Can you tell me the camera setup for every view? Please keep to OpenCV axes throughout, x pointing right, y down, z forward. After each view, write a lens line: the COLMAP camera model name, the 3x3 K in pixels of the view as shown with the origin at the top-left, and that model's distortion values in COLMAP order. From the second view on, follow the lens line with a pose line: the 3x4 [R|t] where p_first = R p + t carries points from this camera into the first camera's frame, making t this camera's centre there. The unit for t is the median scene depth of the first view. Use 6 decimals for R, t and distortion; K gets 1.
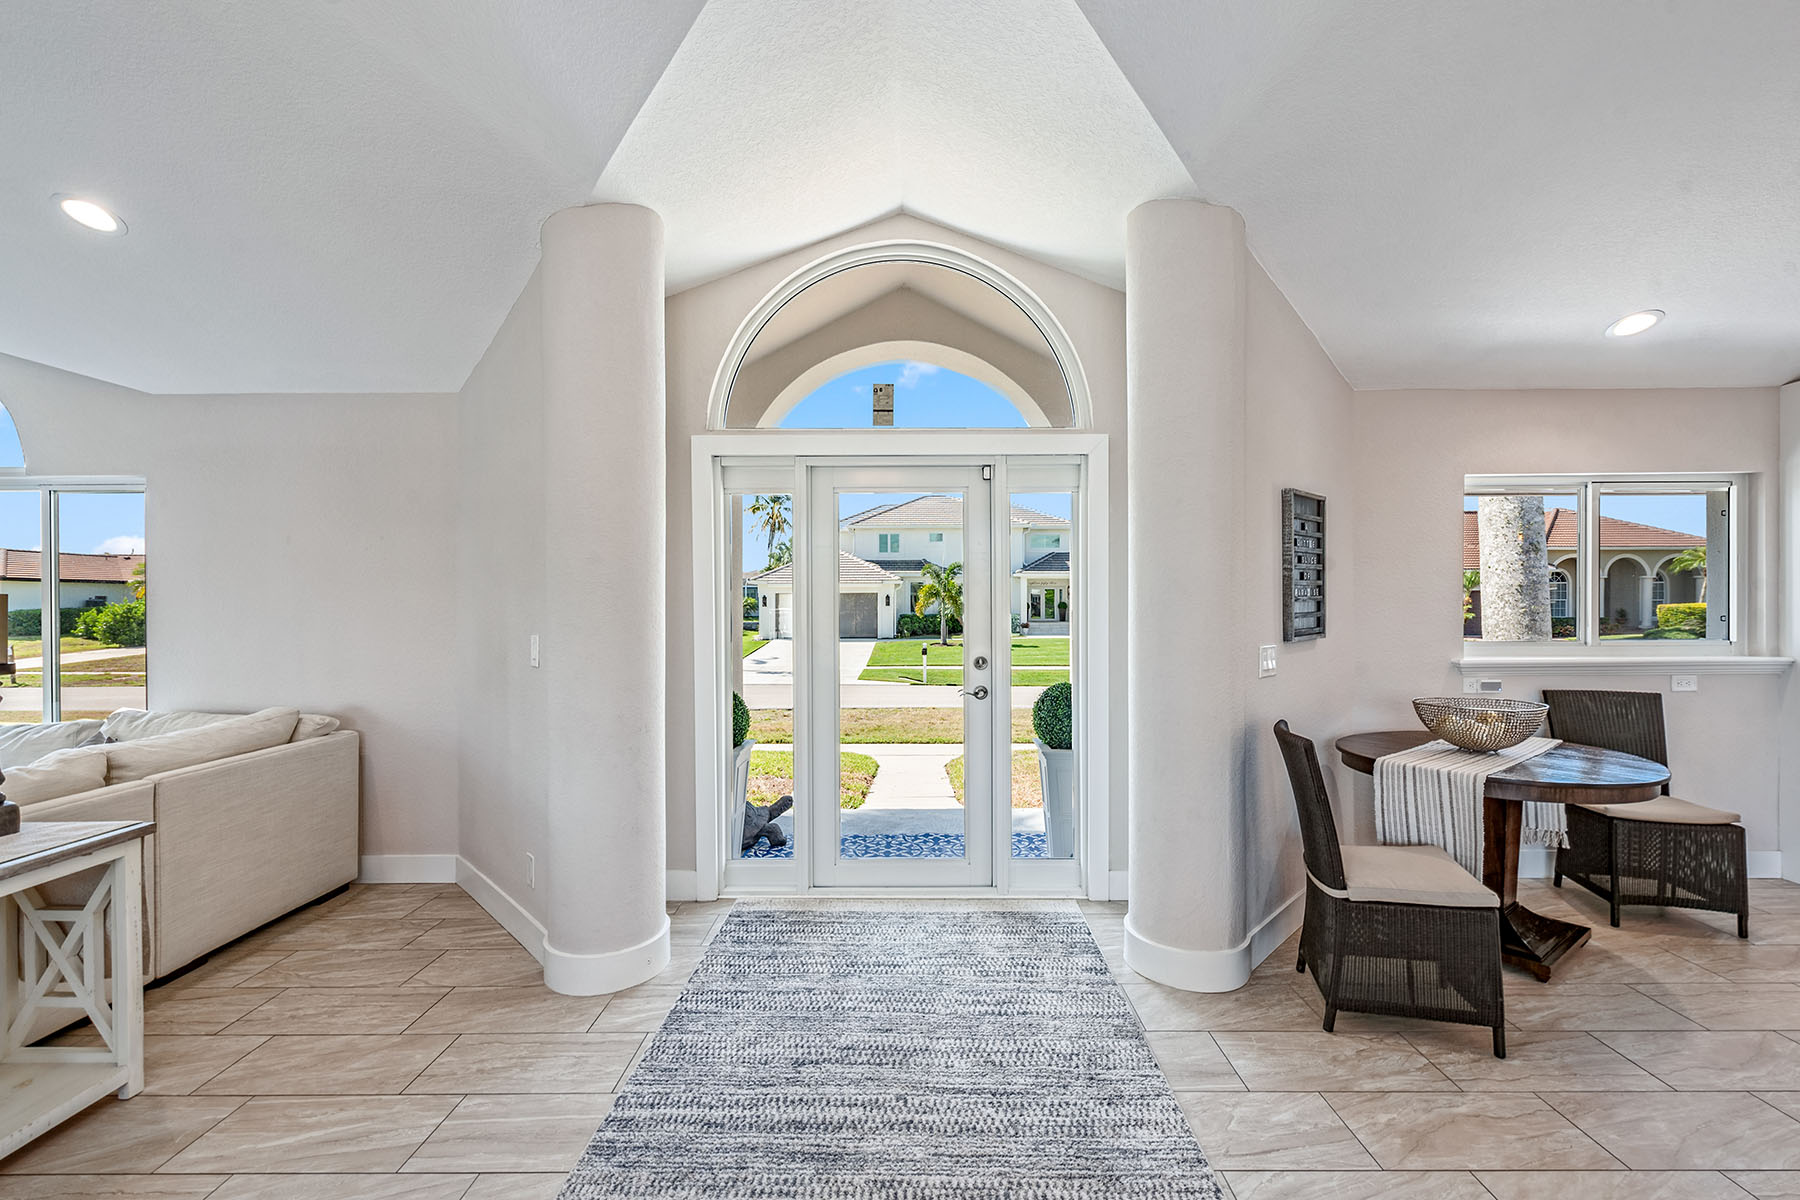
lens RADIAL K [[735.4, 0, 882.9], [0, 735.4, 601.0], [0, 0, 1]] dist [0.004288, -0.000380]
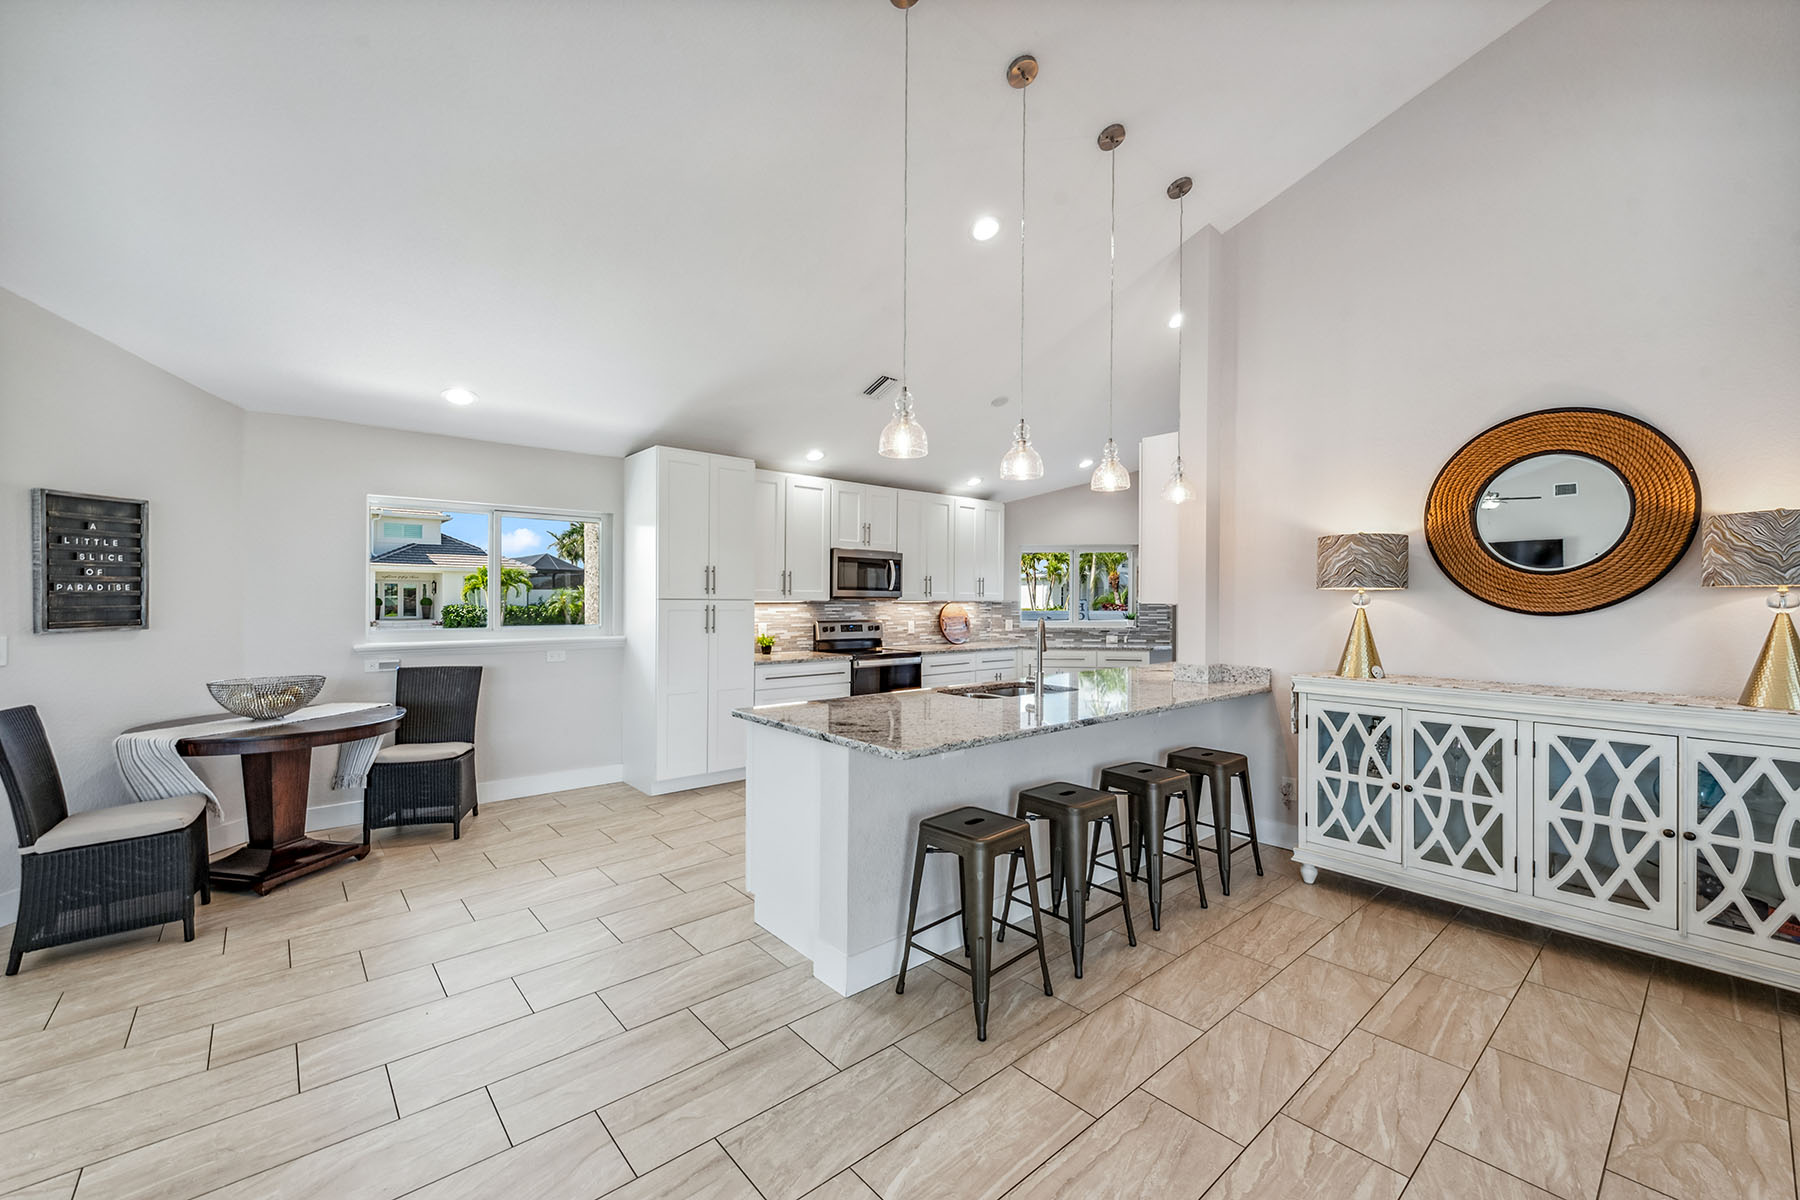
lens RADIAL K [[735.4, 0, 890.9], [0, 735.4, 596.4], [0, 0, 1]] dist [0.004288, -0.000380]
pose [[0.755179, 0.006059, 0.655490, 0.641680], [-0.004867, 0.999982, -0.003636, -0.000977], [-0.655500, -0.000444, 0.755195, -0.489084]]
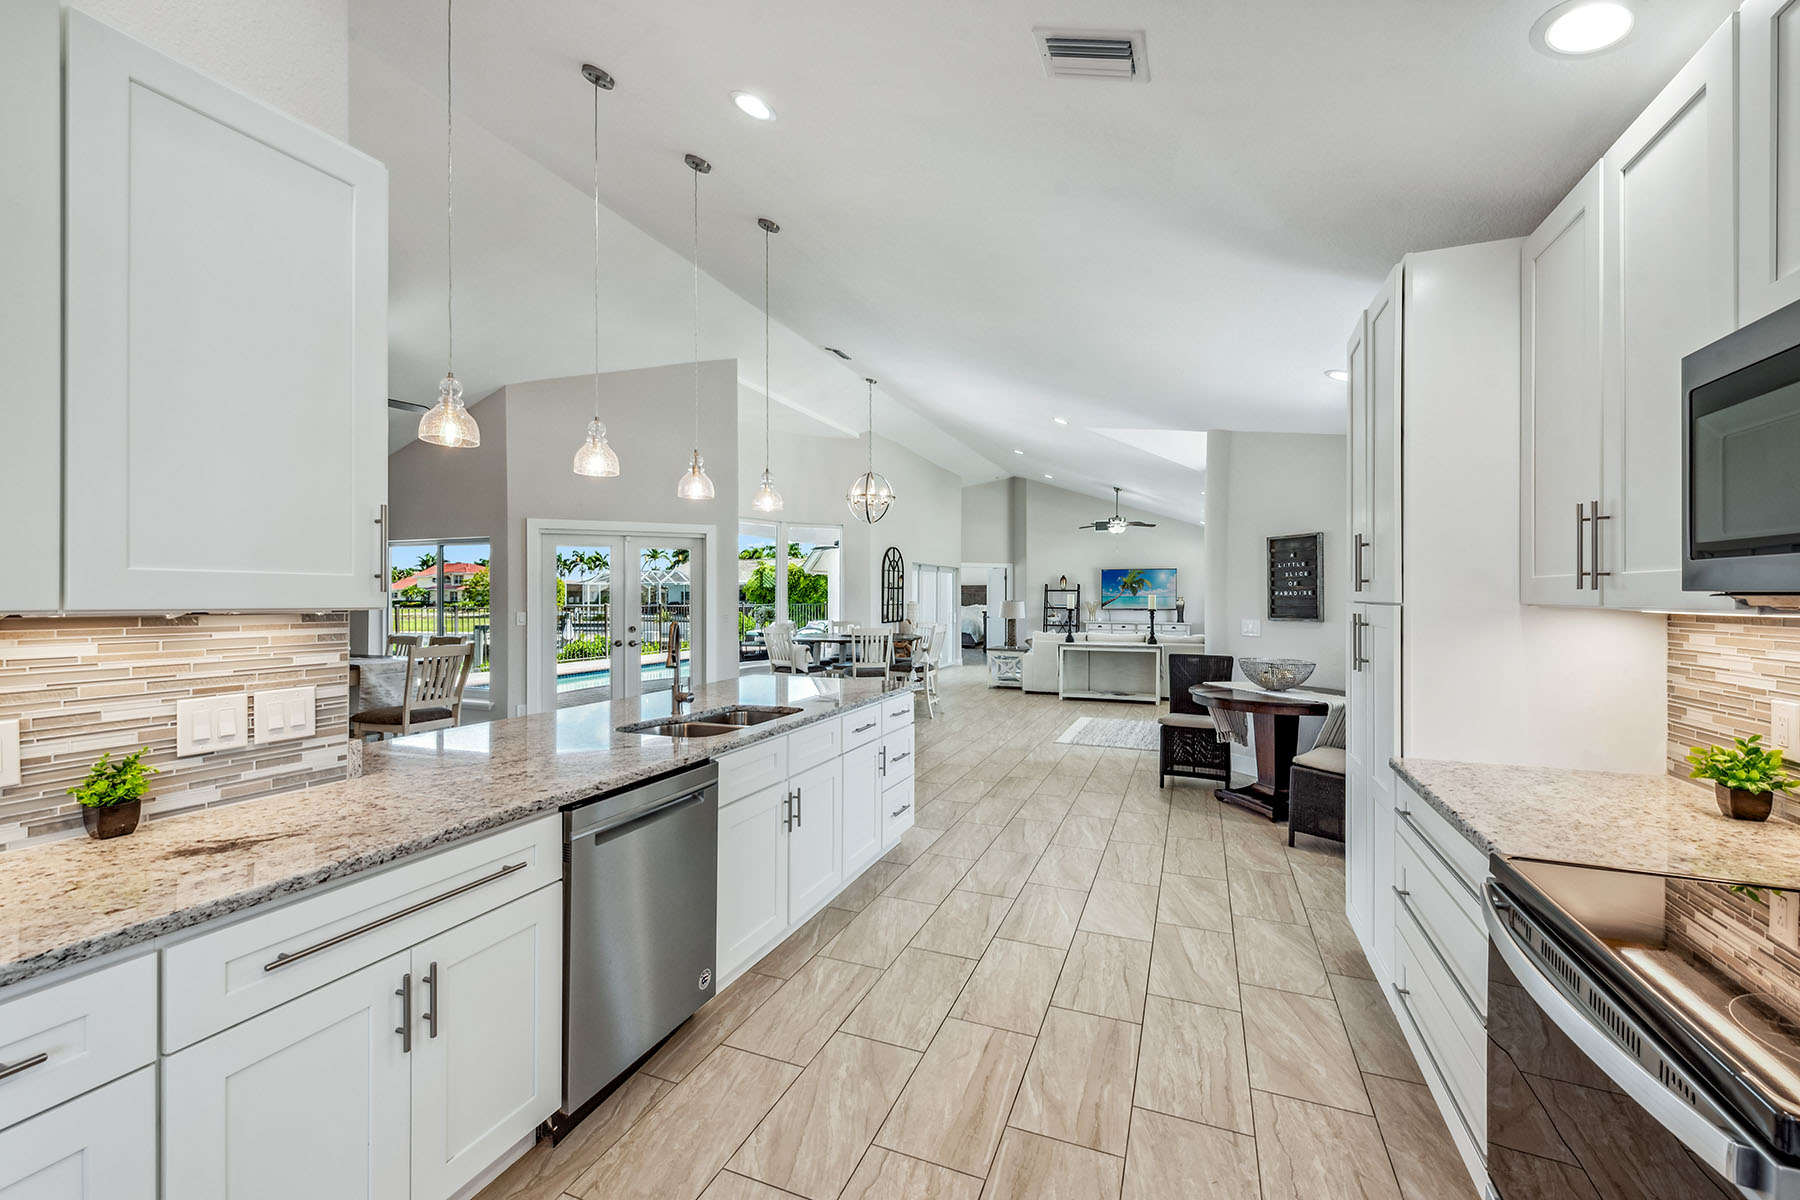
lens RADIAL K [[707.4, 0, 909.2], [0, 707.4, 593.6], [0, 0, 1]] dist [0.009895, -0.001314]
pose [[-0.360588, -0.003768, -0.932718, 2.108698], [-0.001513, 0.999993, -0.003455, -0.003689], [0.932724, 0.000166, -0.360591, 0.672931]]
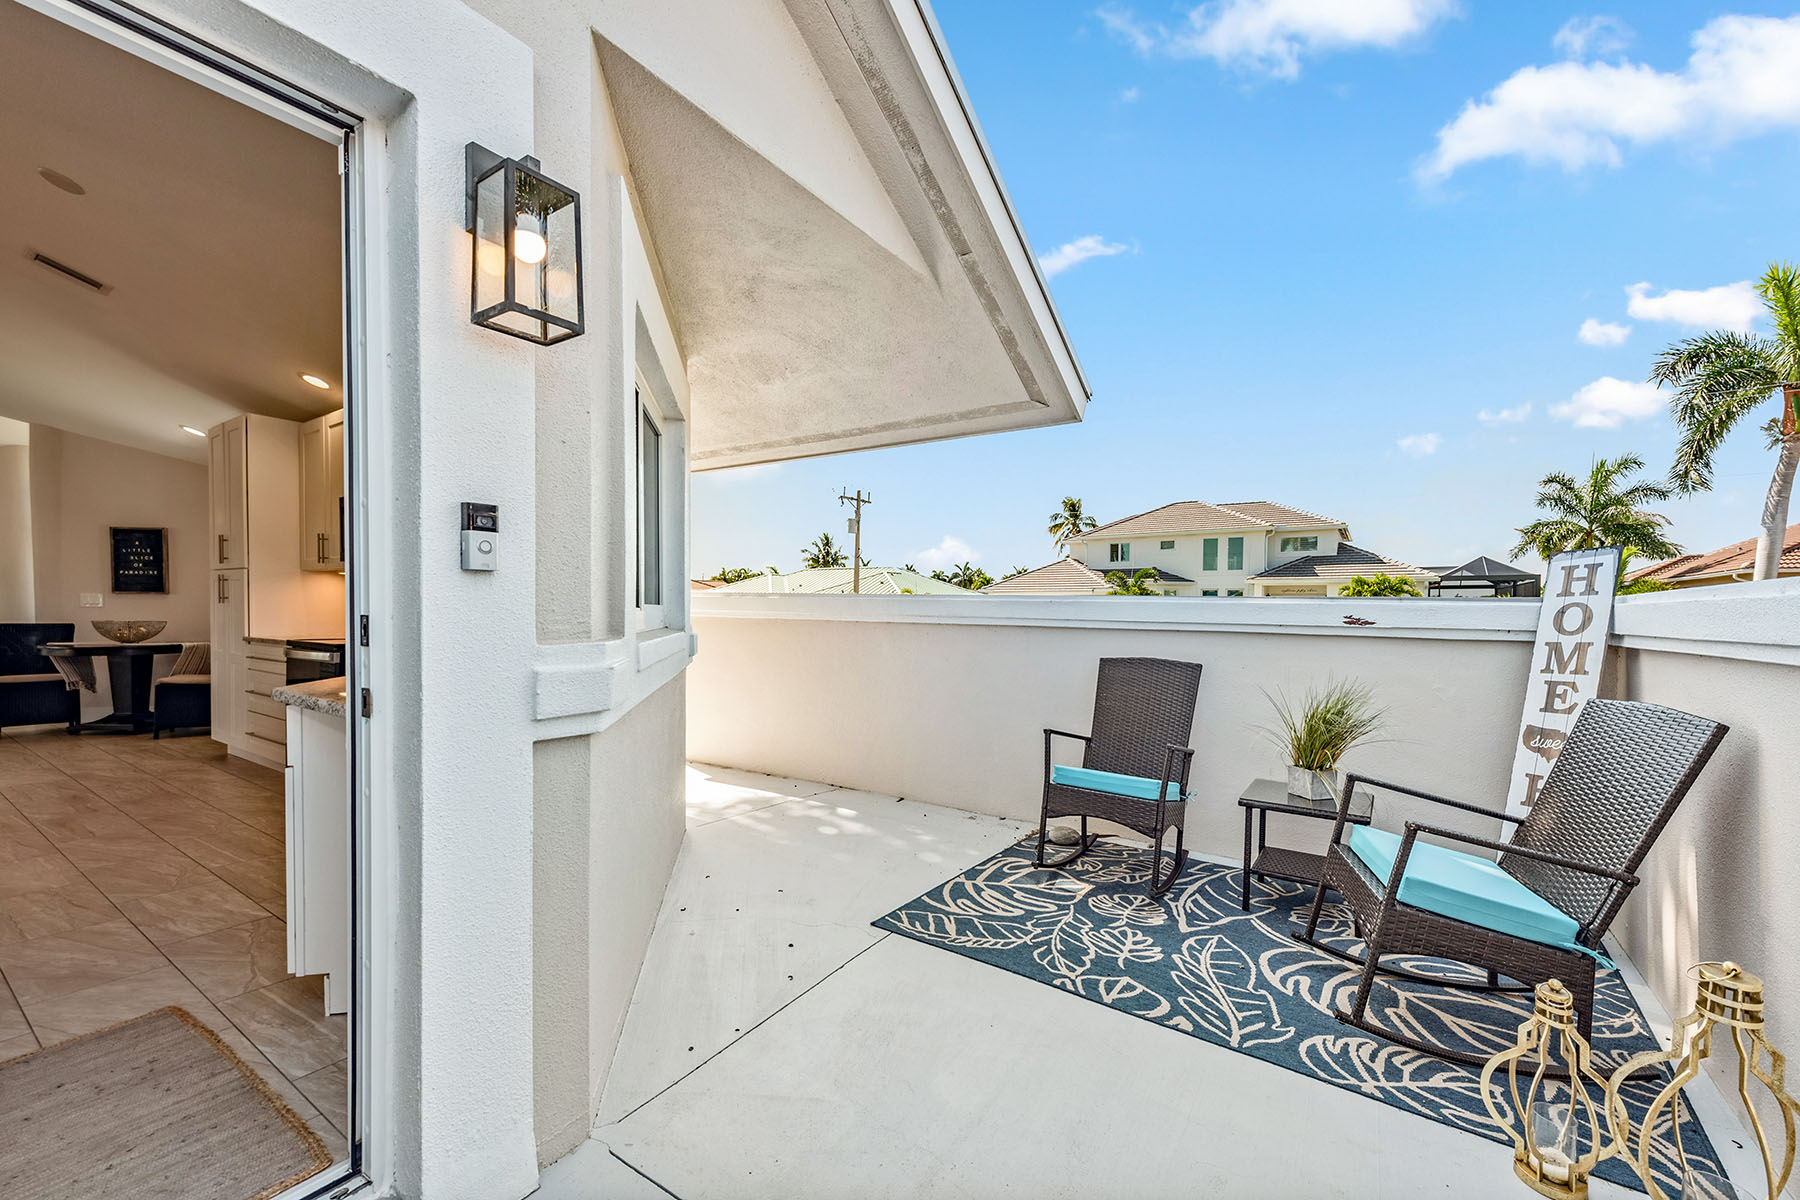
lens RADIAL K [[707.4, 0, 890.3], [0, 707.4, 618.3], [0, 0, 1]] dist [0.009895, -0.001314]
pose [[0.844470, 0.012895, -0.535448, 3.160114], [-0.008696, 0.999908, 0.010366, 0.073078], [0.535533, -0.004097, 0.844504, 0.353810]]
